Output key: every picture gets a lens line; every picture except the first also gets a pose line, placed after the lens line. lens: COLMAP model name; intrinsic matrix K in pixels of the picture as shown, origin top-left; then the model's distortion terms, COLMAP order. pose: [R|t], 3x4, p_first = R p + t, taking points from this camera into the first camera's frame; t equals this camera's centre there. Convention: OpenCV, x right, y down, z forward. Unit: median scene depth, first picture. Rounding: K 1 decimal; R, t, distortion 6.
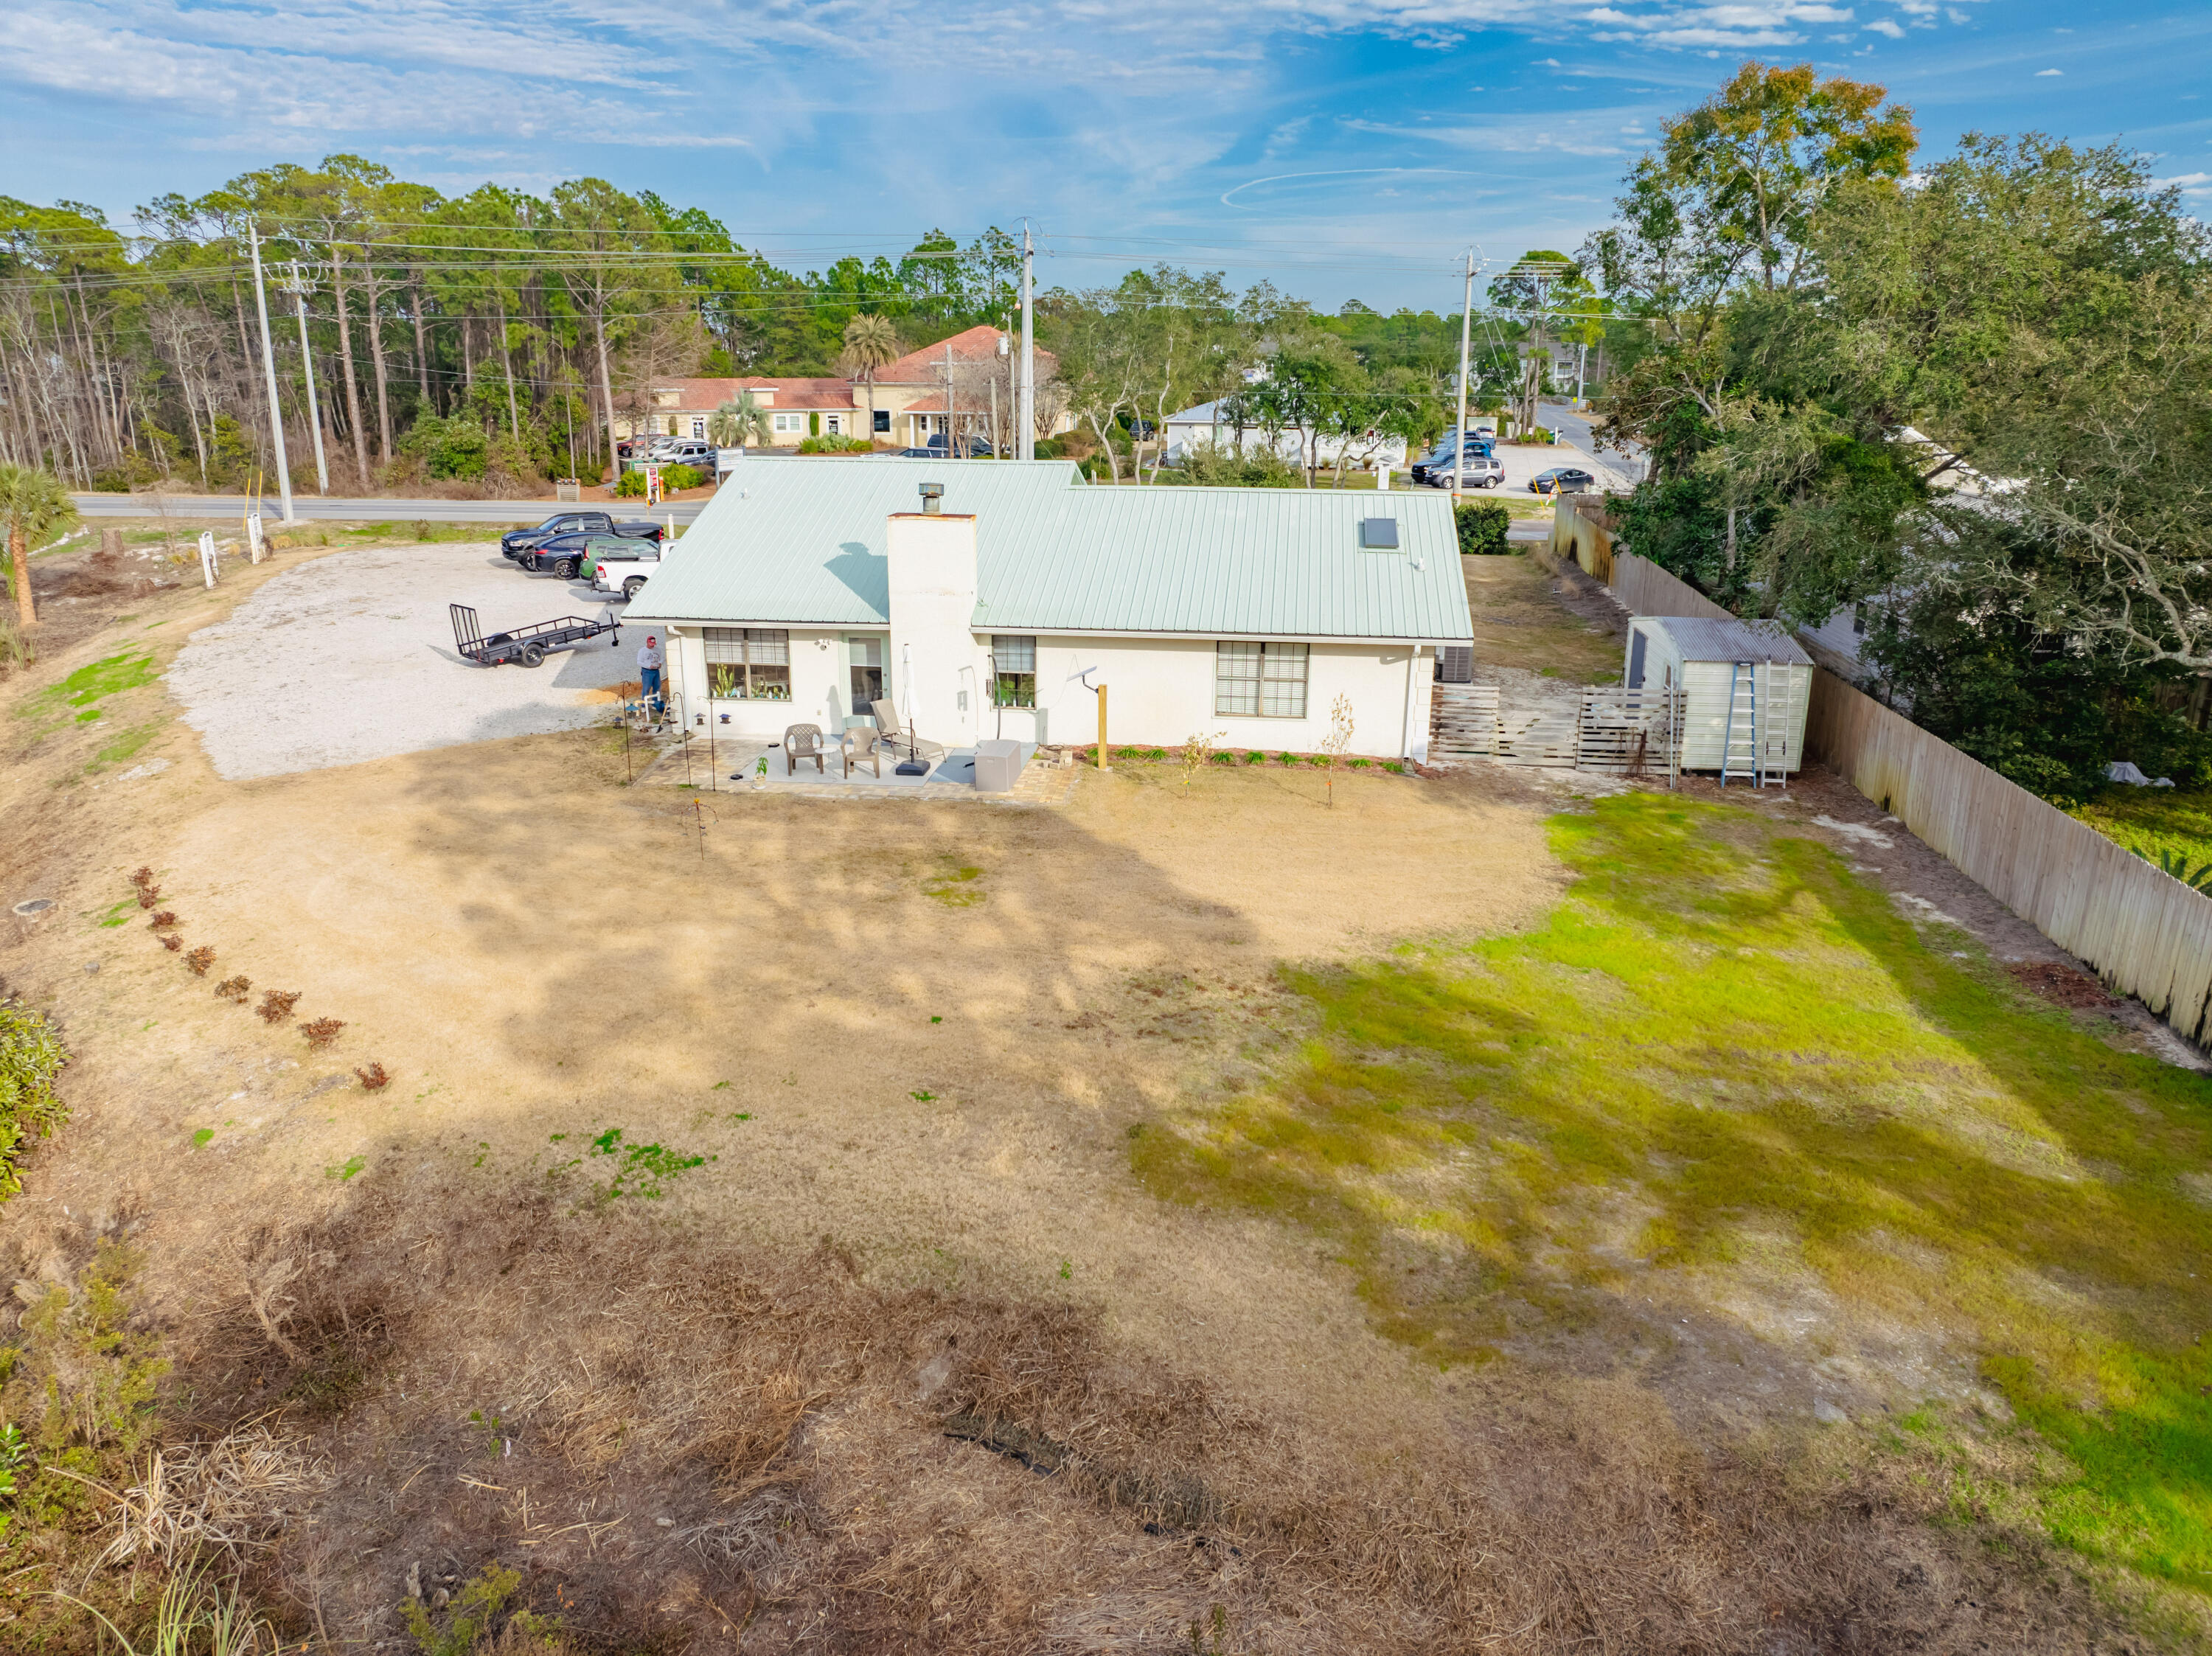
lens RADIAL K [[1574.0, 0, 1109.5], [0, 1574.0, 775.6], [0, 0, 1]] dist [-0.056174, 0.031311]
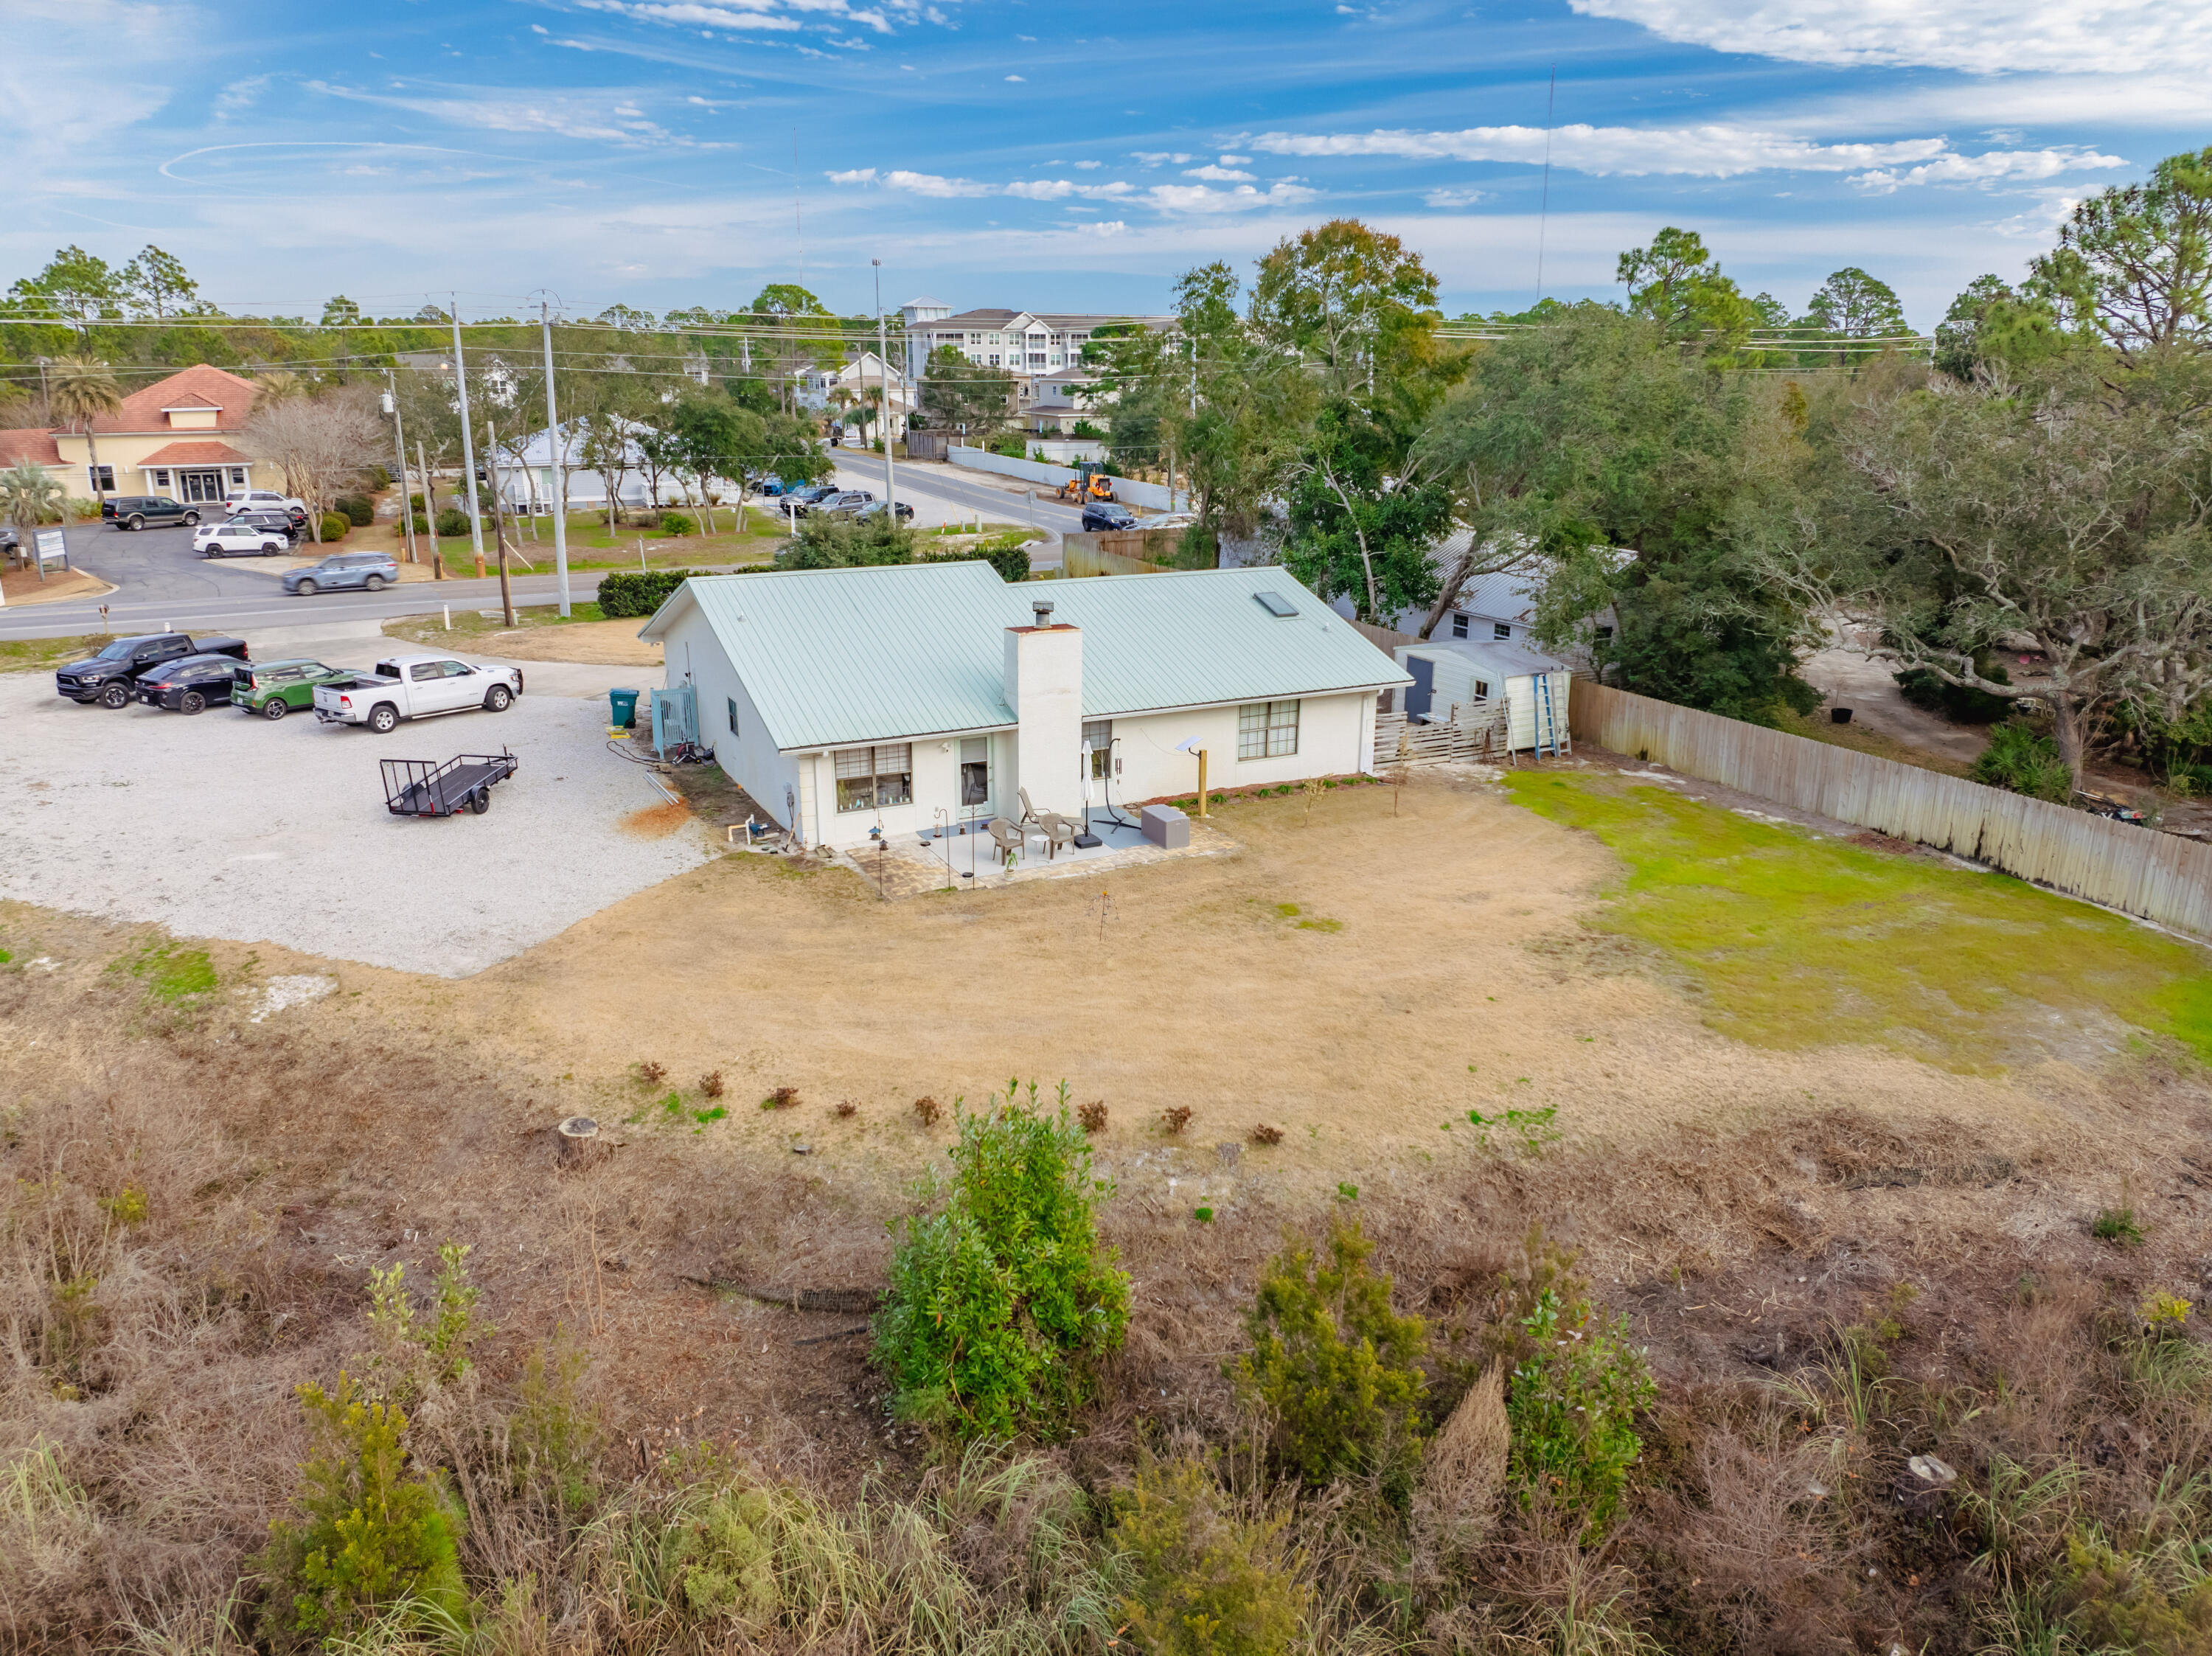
lens RADIAL K [[1577.9, 0, 1125.0], [0, 1577.9, 817.5], [0, 0, 1]] dist [-0.024169, -0.025210]
pose [[0.829950, -0.164576, 0.533008, -0.699397], [0.146936, 0.986243, 0.075726, -0.103927], [-0.538138, 0.015469, 0.842715, -0.026284]]
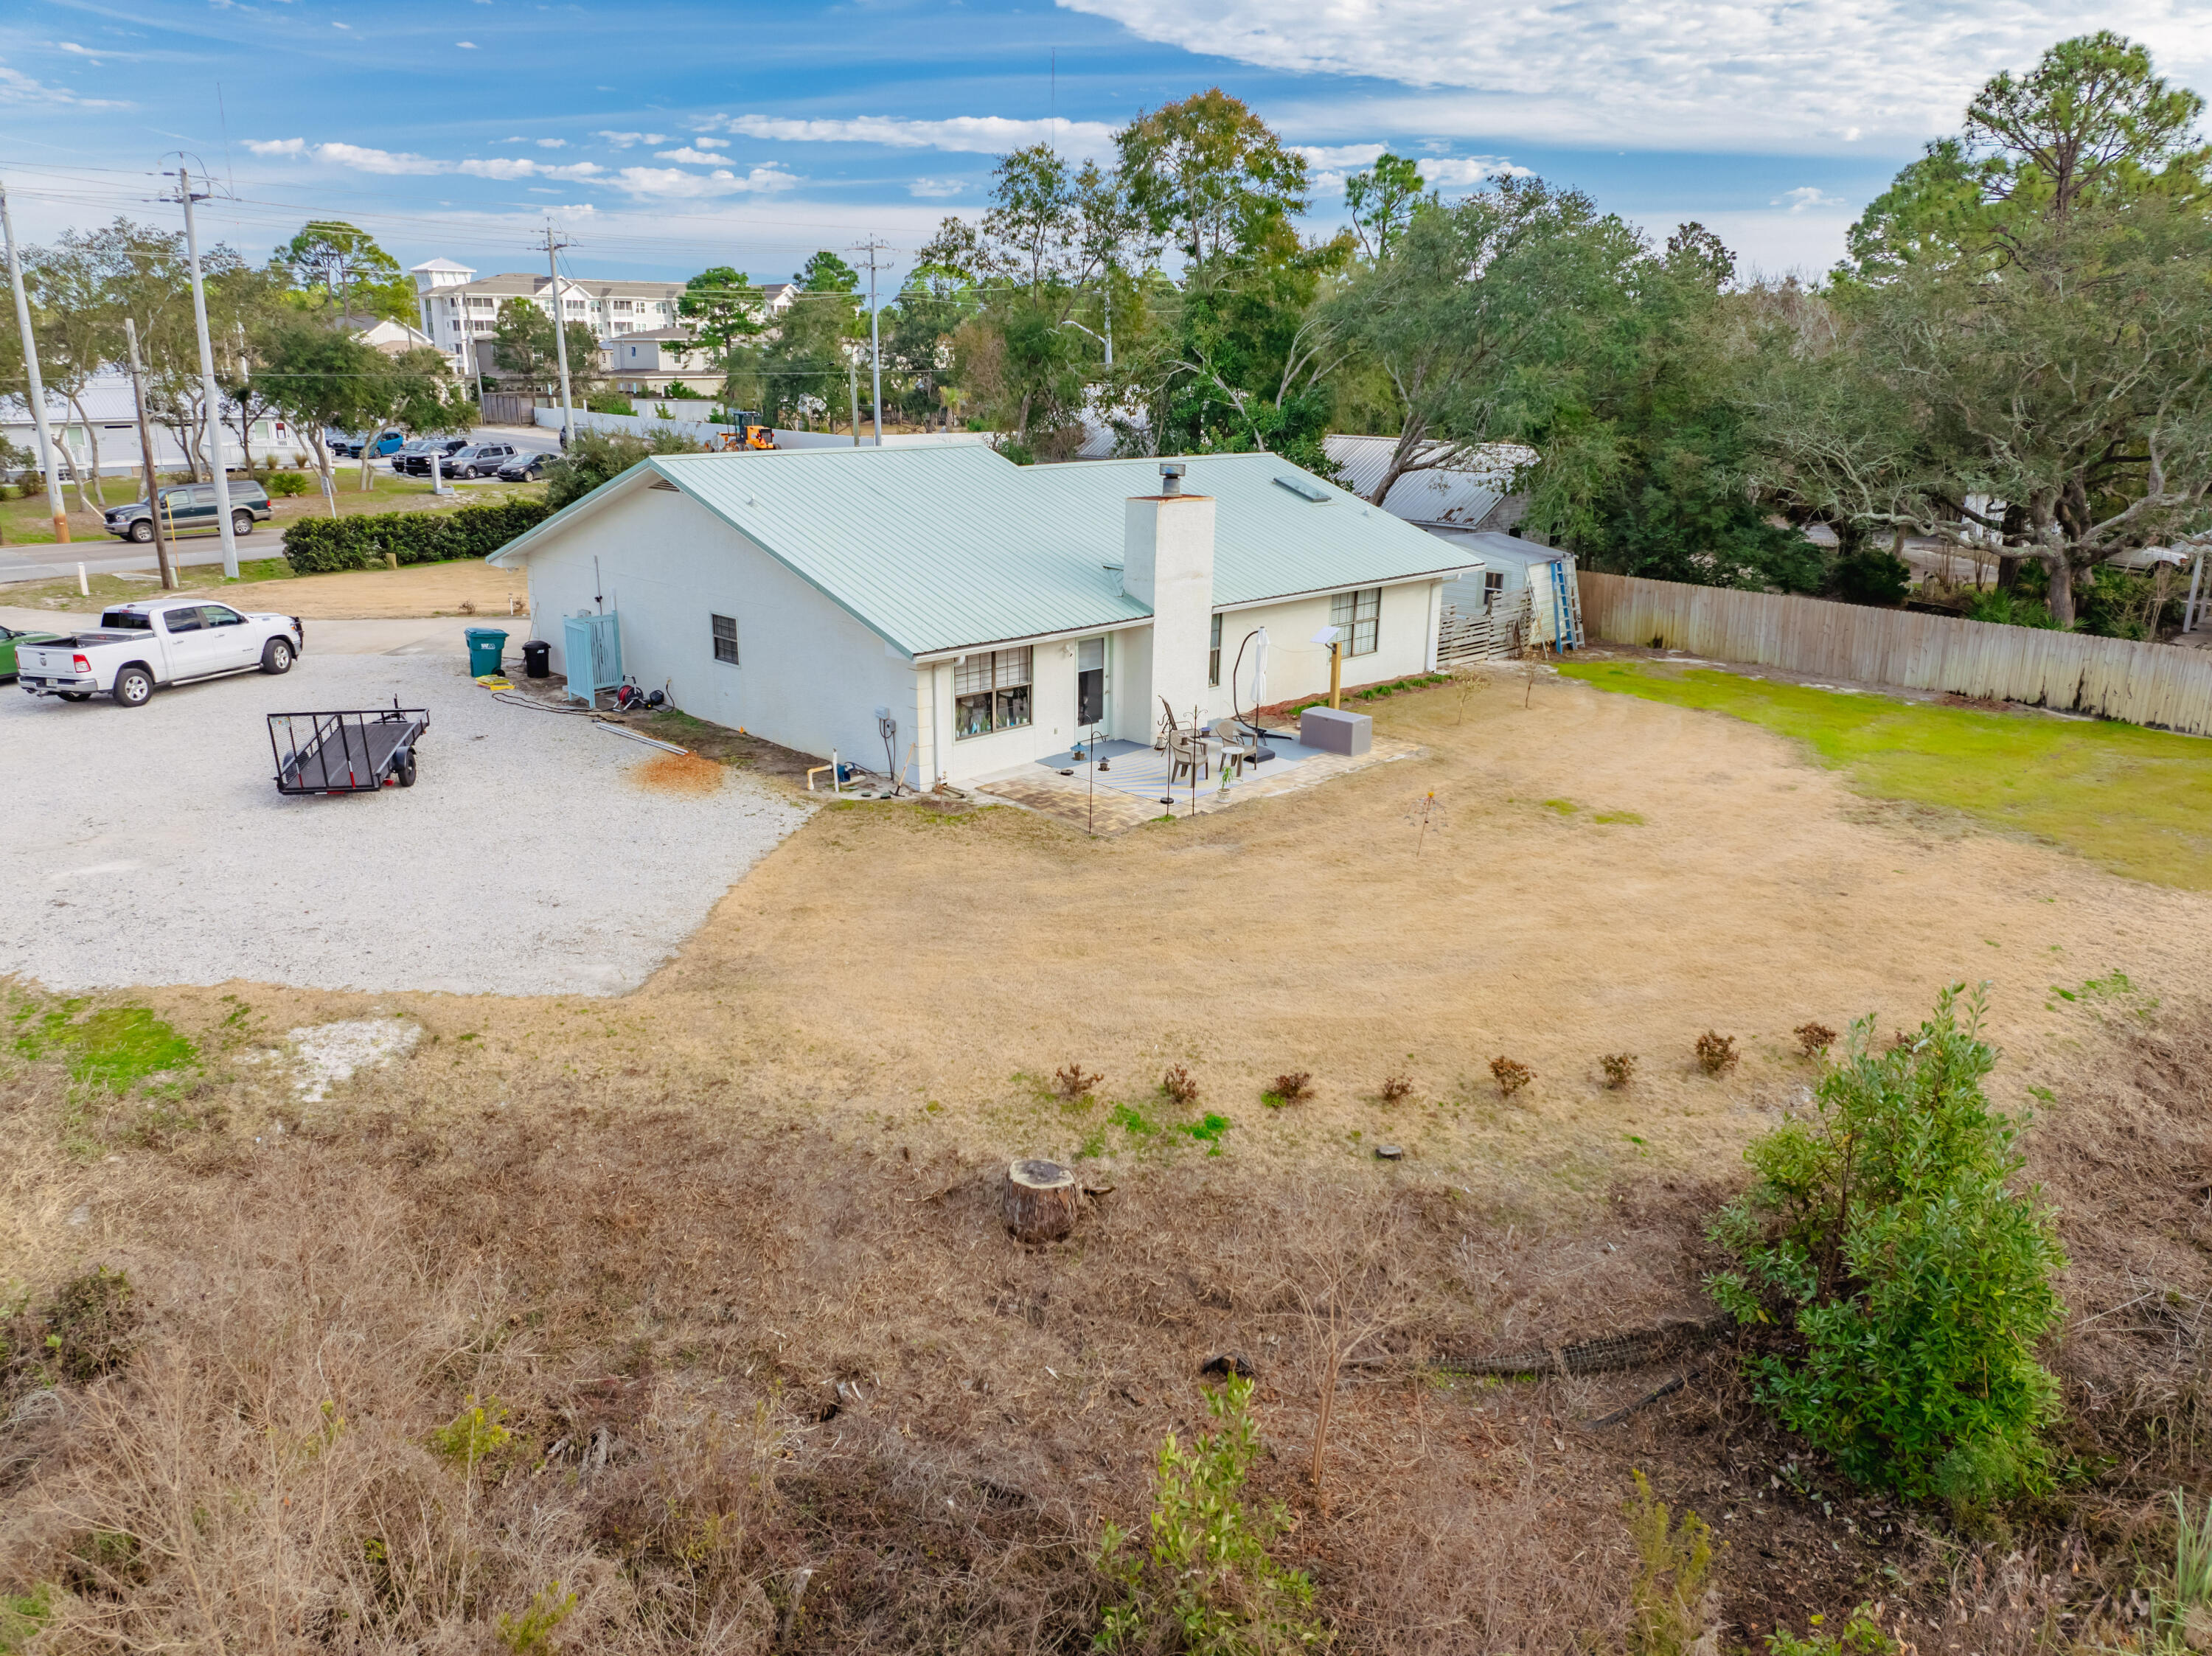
lens RADIAL K [[1567.7, 0, 1124.6], [0, 1567.7, 818.4], [0, 0, 1]] dist [-0.038873, -0.001518]
pose [[0.611288, -0.229883, 0.757285, -0.872080], [0.198058, 0.970871, 0.134845, -0.108017], [-0.766225, 0.067557, 0.639012, 0.419811]]
